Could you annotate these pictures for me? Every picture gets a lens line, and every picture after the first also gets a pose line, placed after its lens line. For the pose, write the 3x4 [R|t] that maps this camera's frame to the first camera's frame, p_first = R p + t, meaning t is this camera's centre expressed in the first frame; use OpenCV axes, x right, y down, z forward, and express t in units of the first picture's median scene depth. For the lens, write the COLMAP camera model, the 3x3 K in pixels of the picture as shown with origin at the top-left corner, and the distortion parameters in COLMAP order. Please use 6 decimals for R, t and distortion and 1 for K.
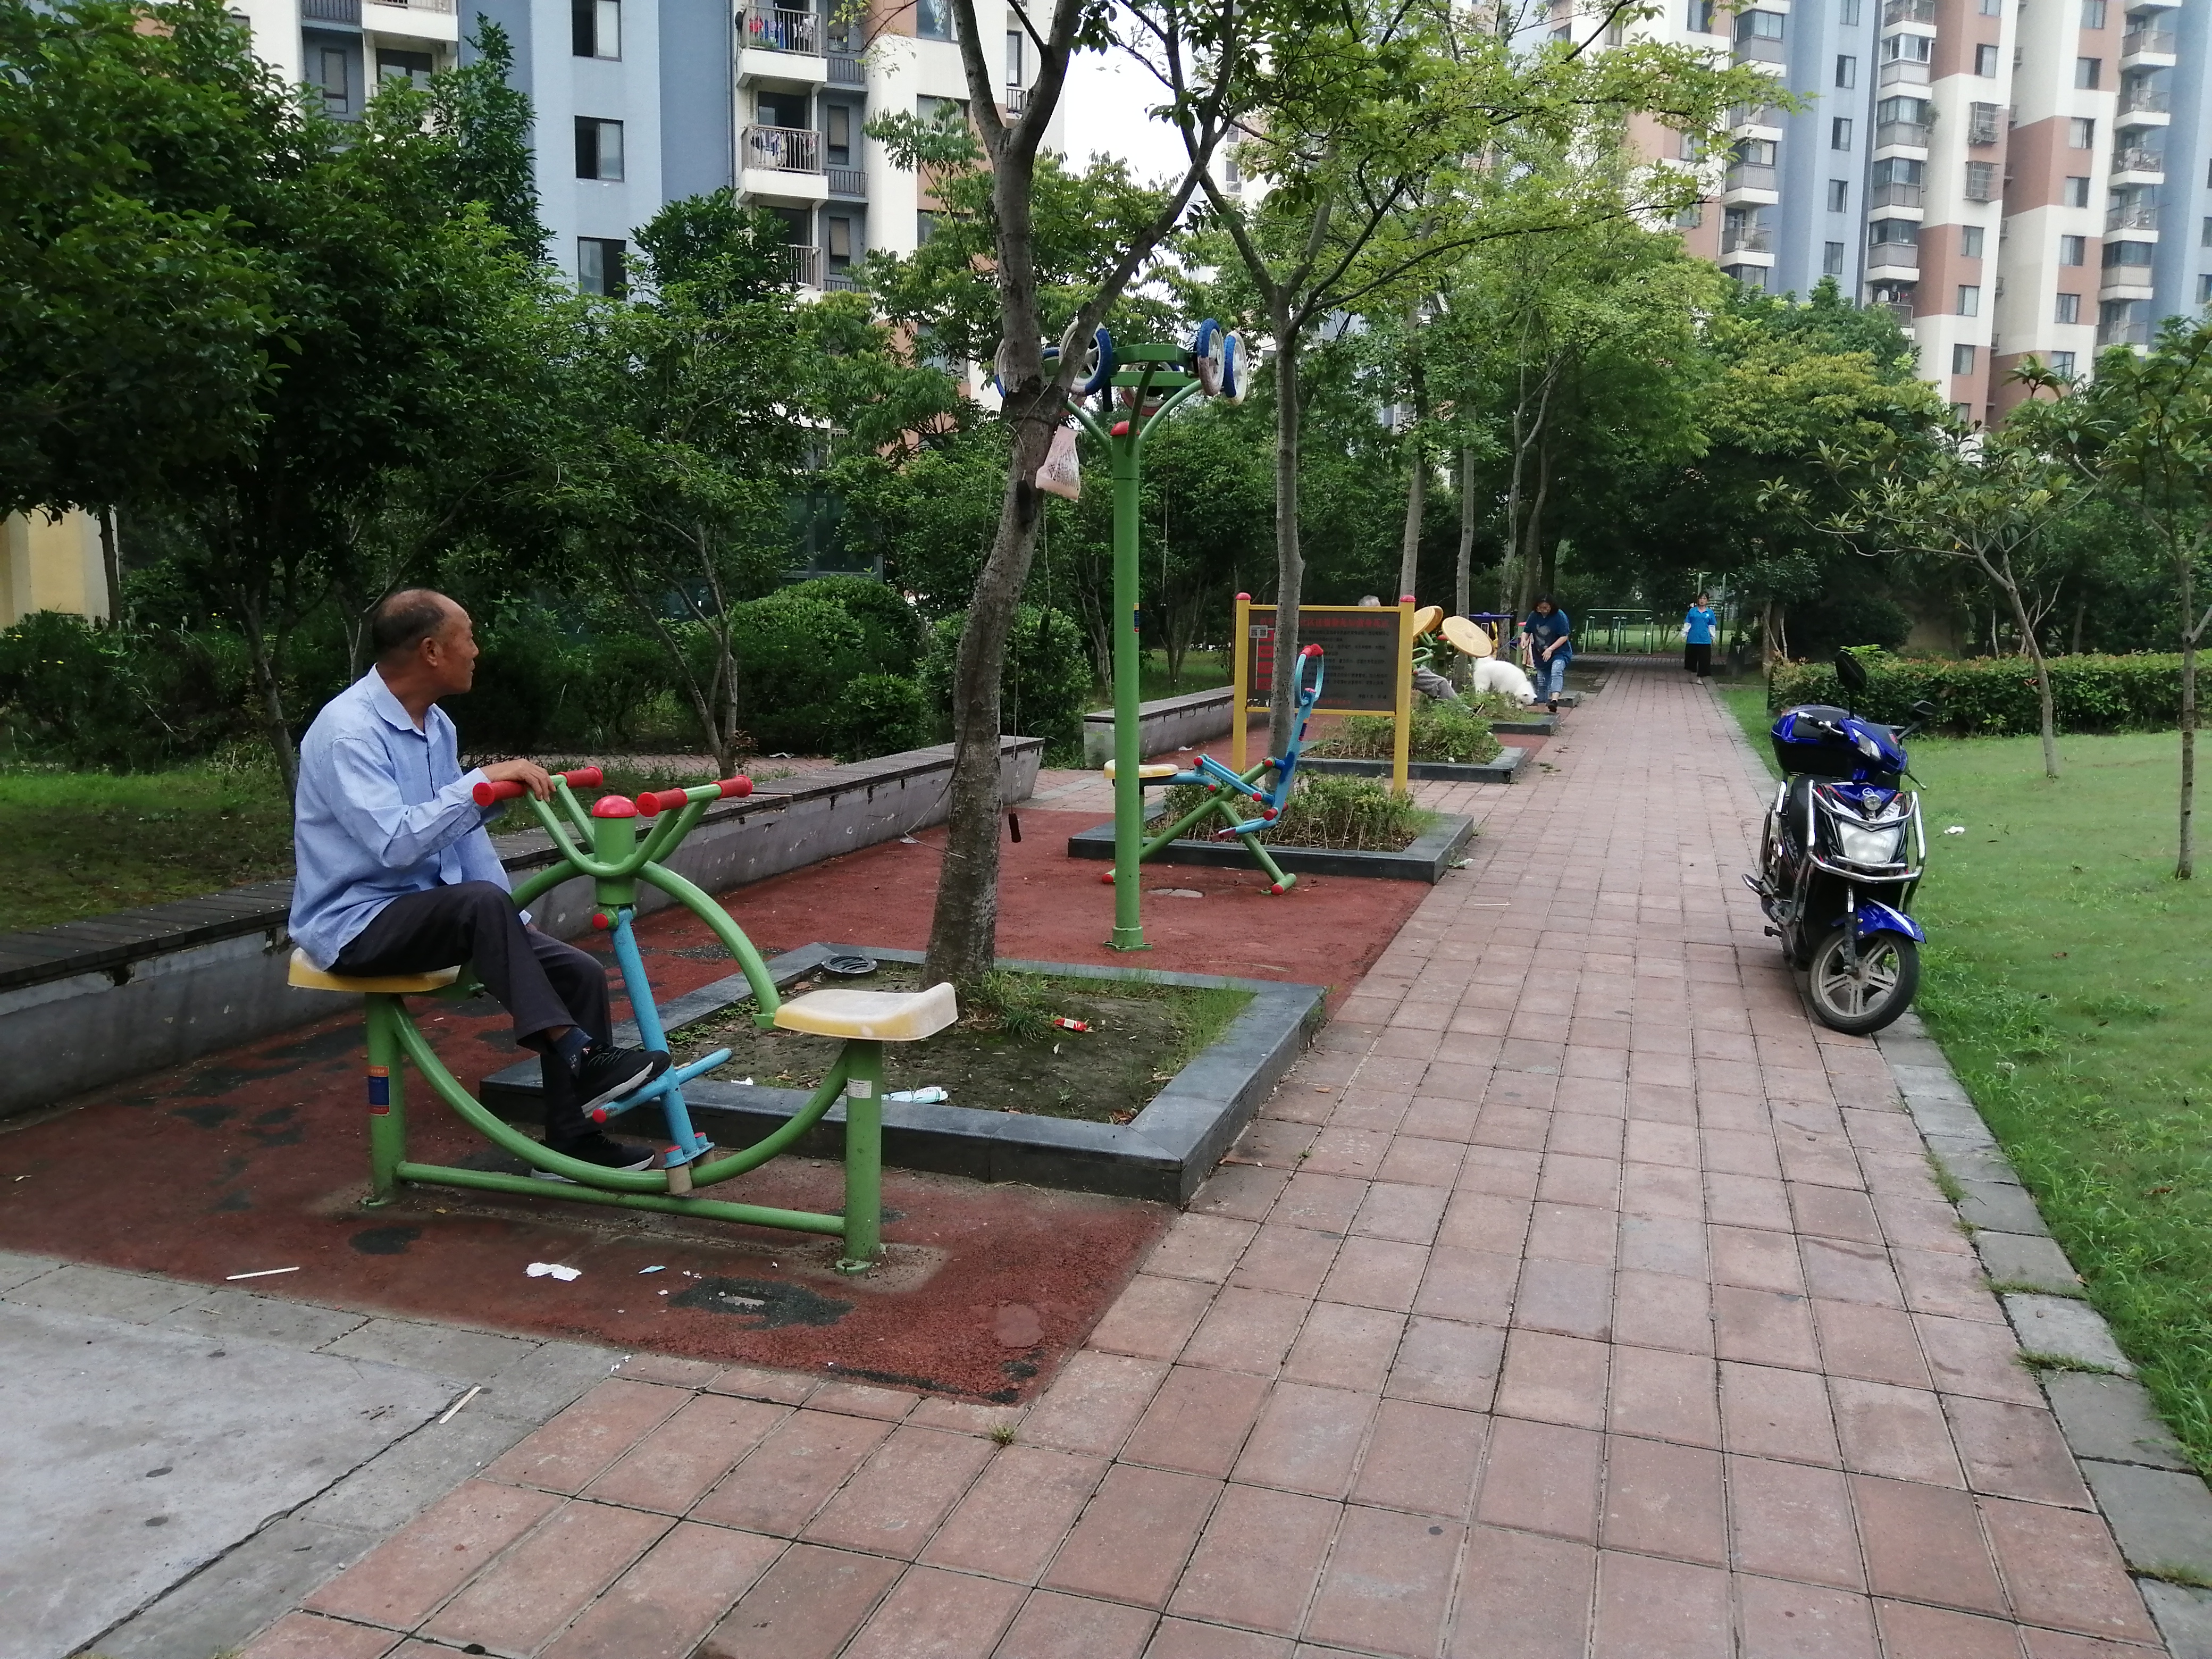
lens RADIAL K [[1752.4, 0, 1105.3], [0, 1752.4, 833.1], [0, 0, 1]] dist [0.045315, -0.072361]
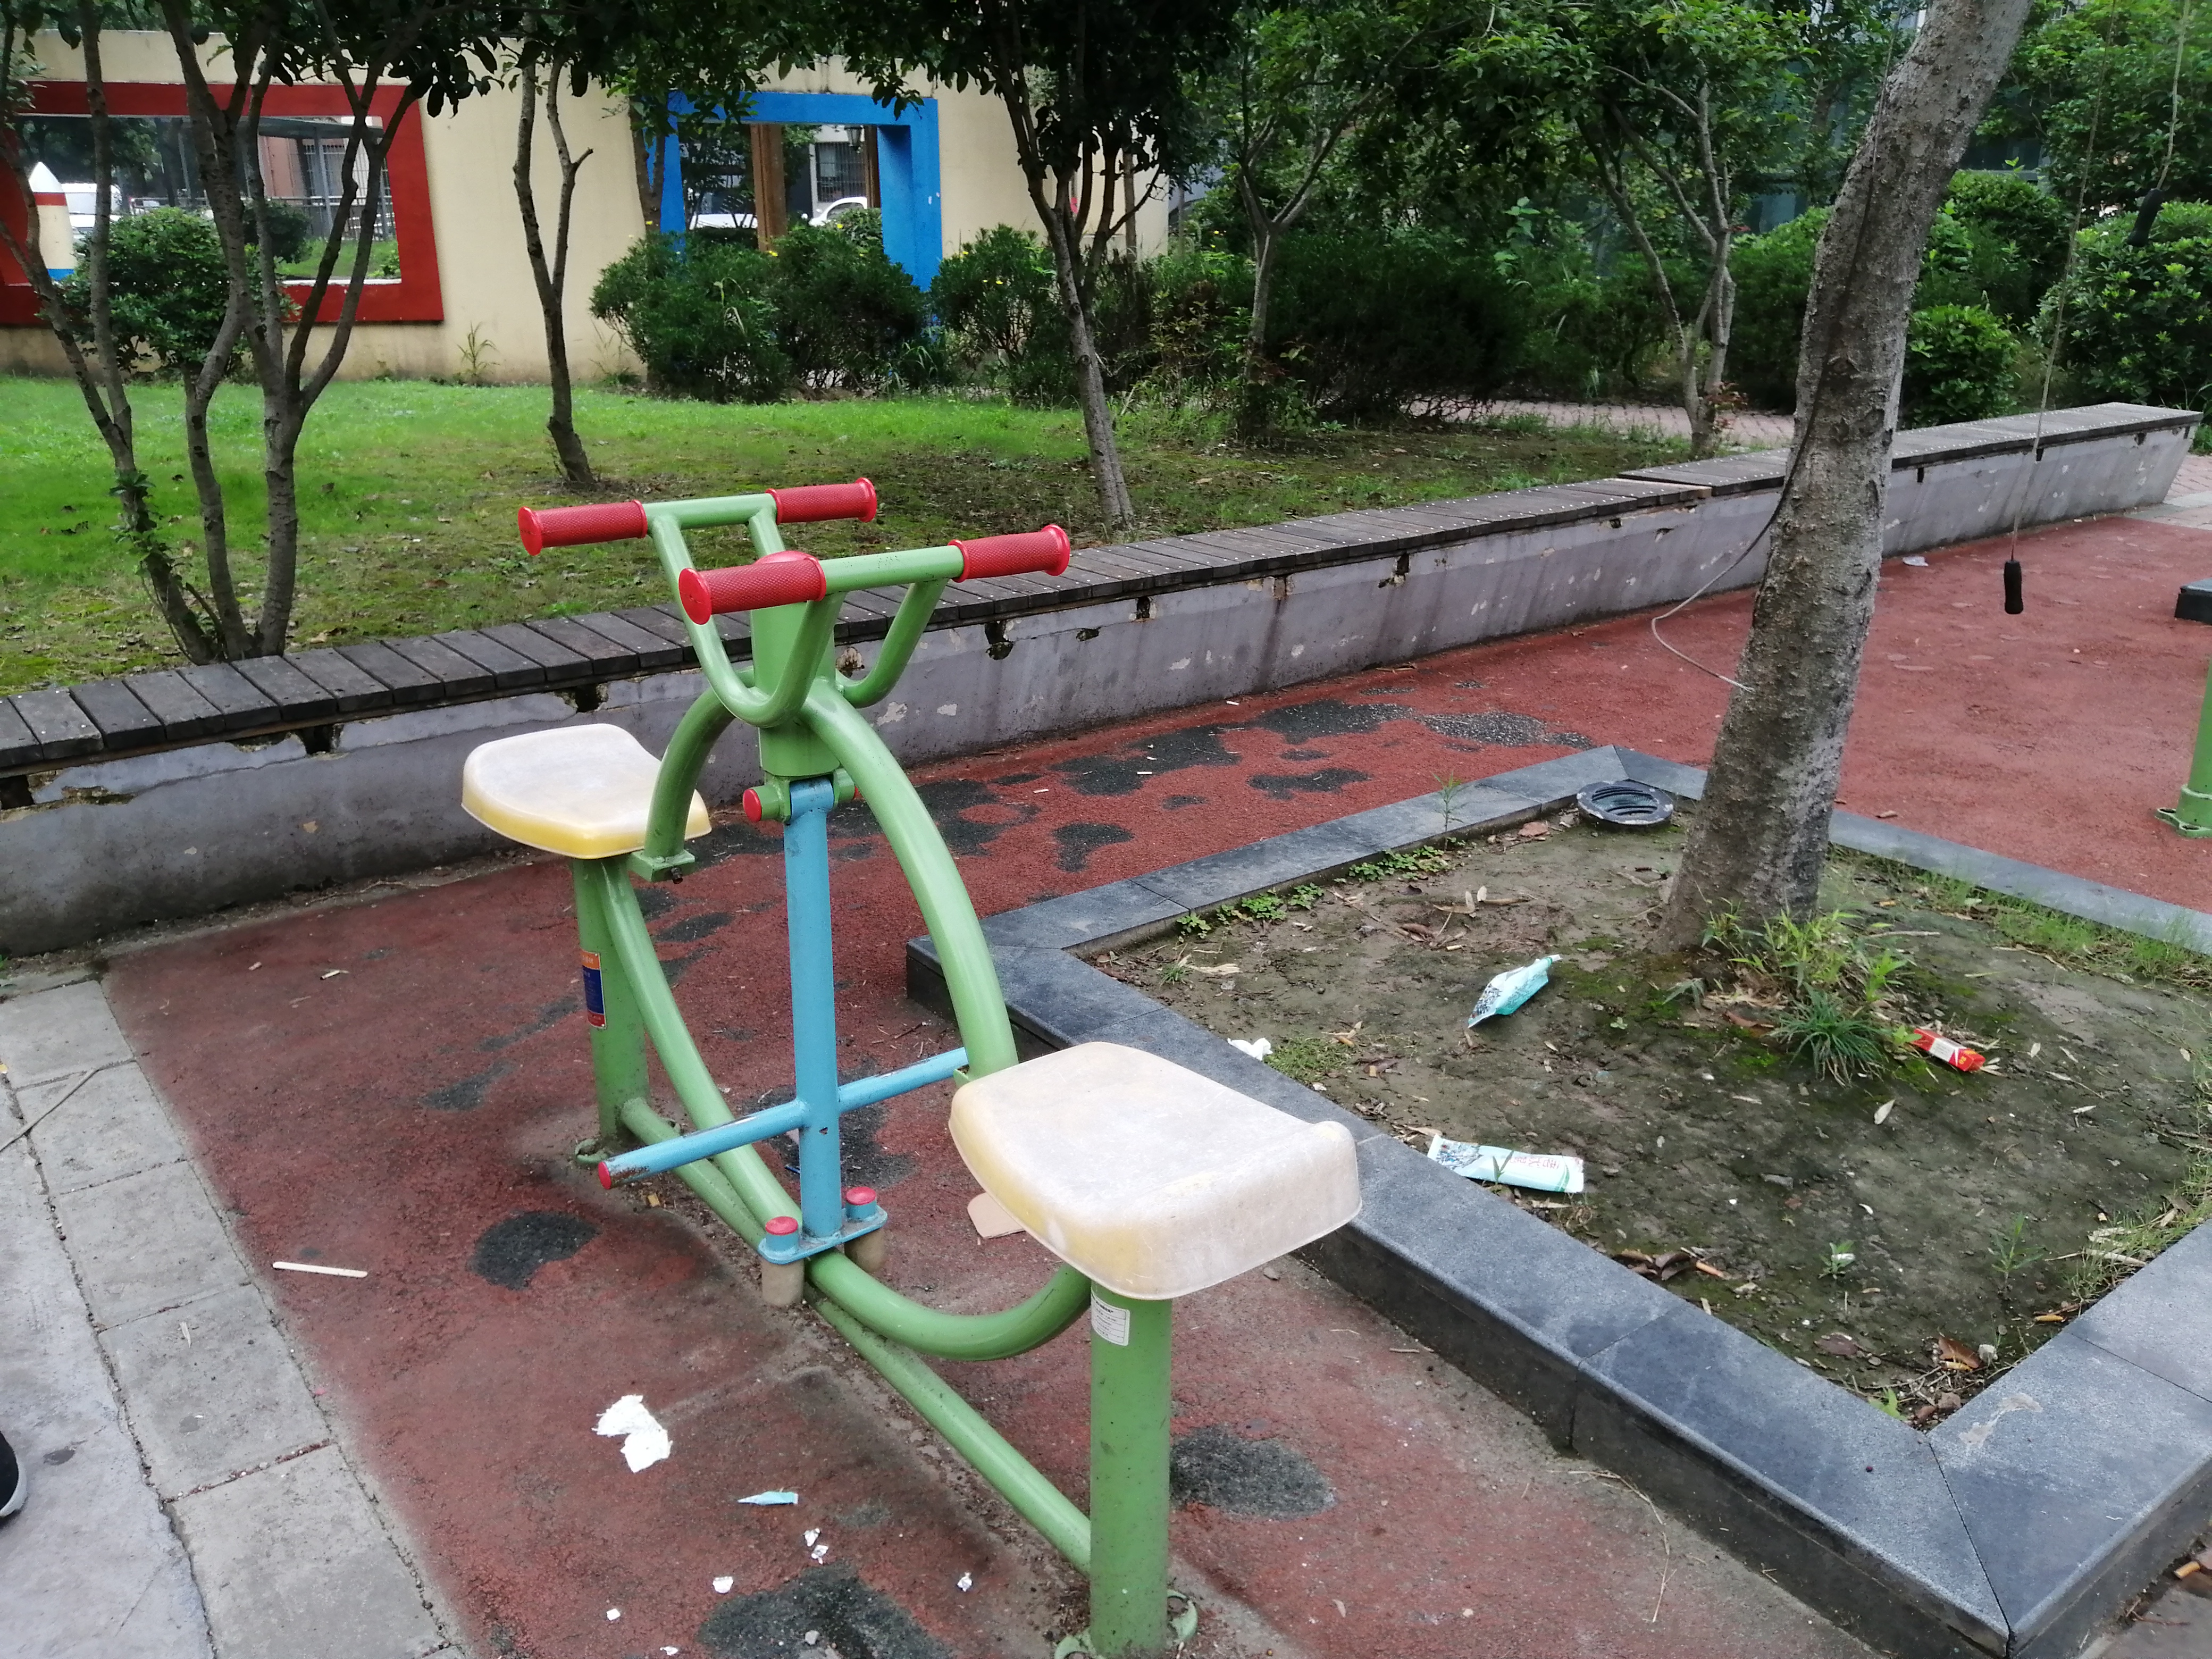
lens RADIAL K [[1752.4, 0, 1097.7], [0, 1752.4, 825.1], [0, 0, 1]] dist [0.045315, -0.072361]
pose [[0.813142, 0.177236, -0.554426, 0.049264], [-0.065466, 0.974318, 0.215450, -0.041898], [0.578373, -0.138896, 0.803861, 0.479620]]
